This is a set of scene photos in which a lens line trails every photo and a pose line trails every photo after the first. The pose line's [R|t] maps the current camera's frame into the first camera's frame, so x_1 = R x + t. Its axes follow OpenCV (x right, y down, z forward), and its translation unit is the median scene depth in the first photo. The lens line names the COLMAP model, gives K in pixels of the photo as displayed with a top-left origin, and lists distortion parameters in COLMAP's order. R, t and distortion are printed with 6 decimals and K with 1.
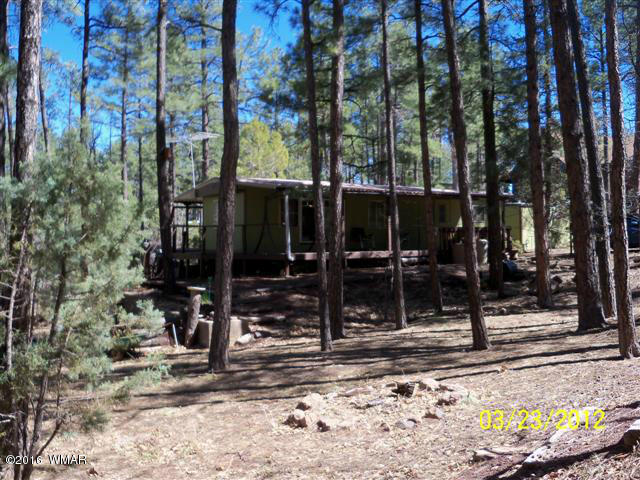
lens RADIAL K [[653.4, 0, 320.0], [0, 653.4, 240.0], [0, 0, 1]] dist [-0.003140, -0.000130]
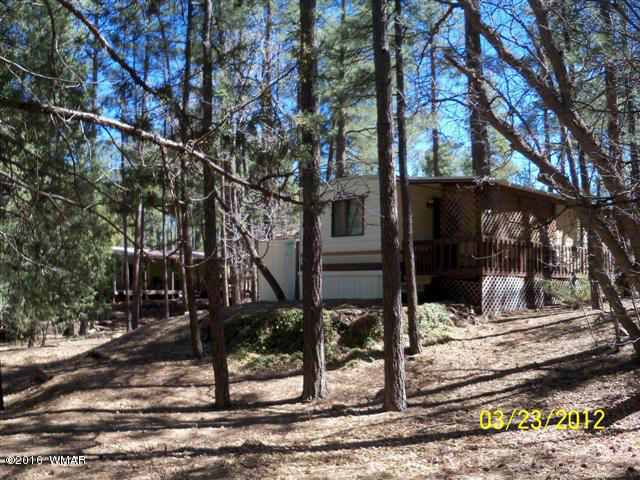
lens RADIAL K [[653.4, 0, 320.0], [0, 653.4, 240.0], [0, 0, 1]] dist [-0.003140, -0.000130]
pose [[0.966531, 0.037757, 0.253757, 0.043085], [-0.022797, 0.997838, -0.061638, -0.025155], [-0.255536, 0.053790, 0.965302, -1.048575]]
